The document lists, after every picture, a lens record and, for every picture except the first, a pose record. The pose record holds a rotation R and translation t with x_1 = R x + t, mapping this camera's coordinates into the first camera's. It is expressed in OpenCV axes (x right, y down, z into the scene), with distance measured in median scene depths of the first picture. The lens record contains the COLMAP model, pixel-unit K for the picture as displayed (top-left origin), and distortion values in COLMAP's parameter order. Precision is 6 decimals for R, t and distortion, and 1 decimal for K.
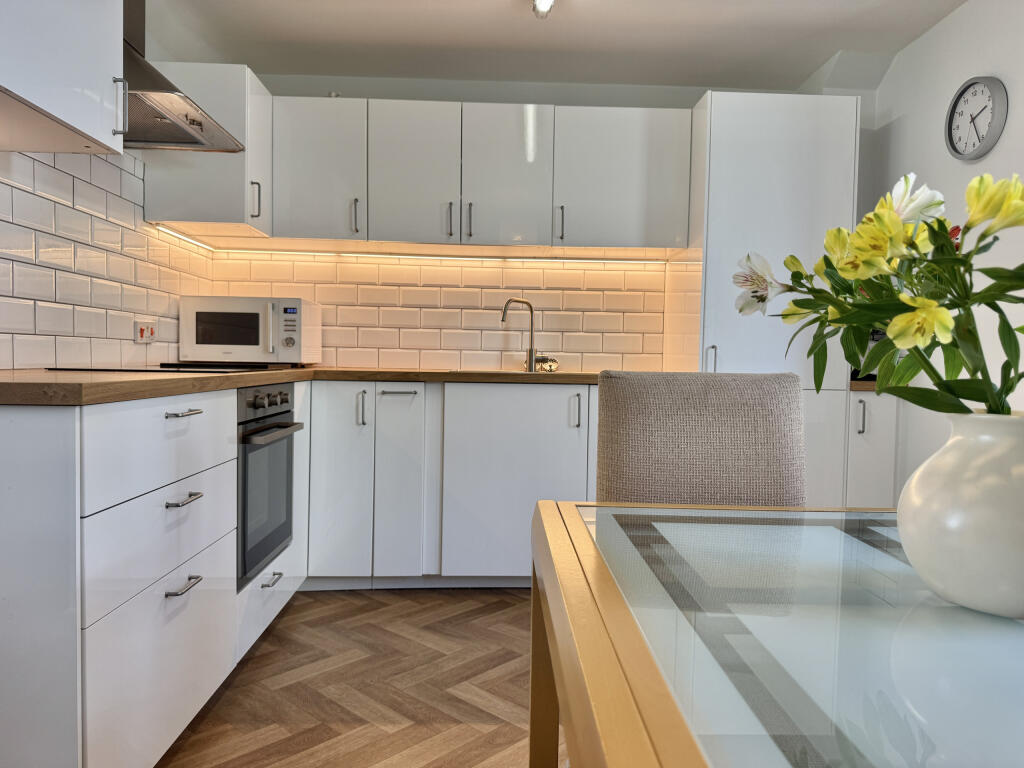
lens RADIAL K [[723.3, 0, 514.1], [0, 723.3, 395.9], [0, 0, 1]] dist [0.175568, -0.176997]
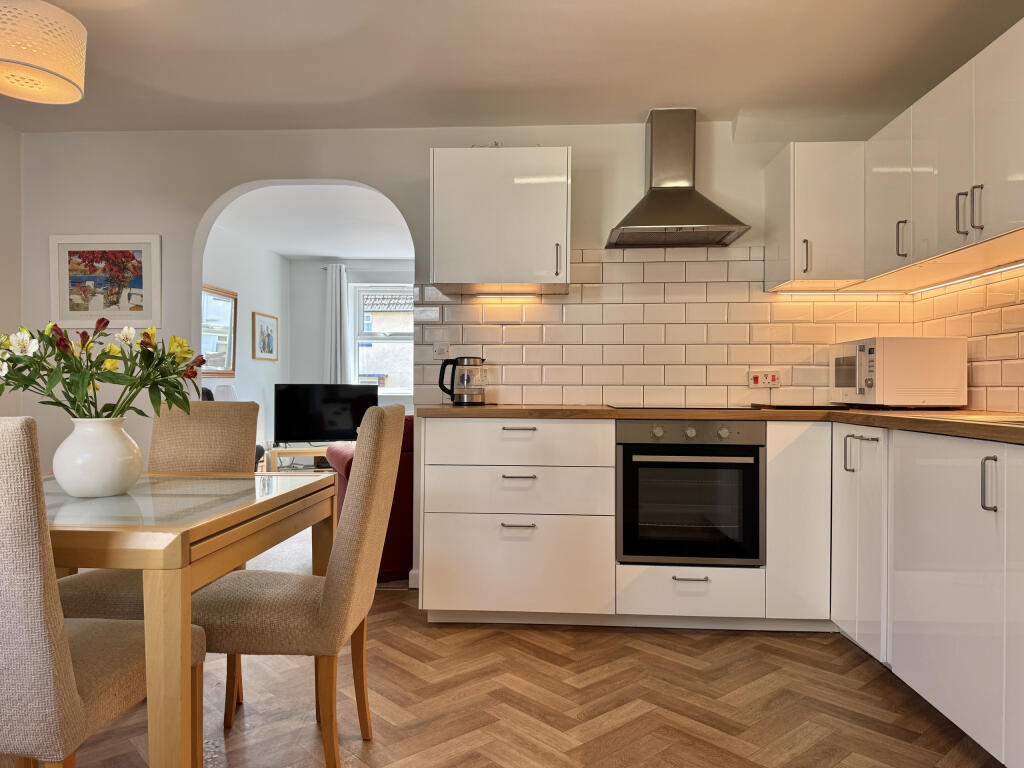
lens RADIAL K [[737.3, 0, 512.0], [0, 737.3, 384.0], [0, 0, 1]] dist [-0.003523, 0.001461]
pose [[-0.070768, -0.019799, -0.997296, 0.913630], [-0.064540, 0.997799, -0.015230, -0.032526], [0.995403, 0.063288, -0.071890, 0.782050]]
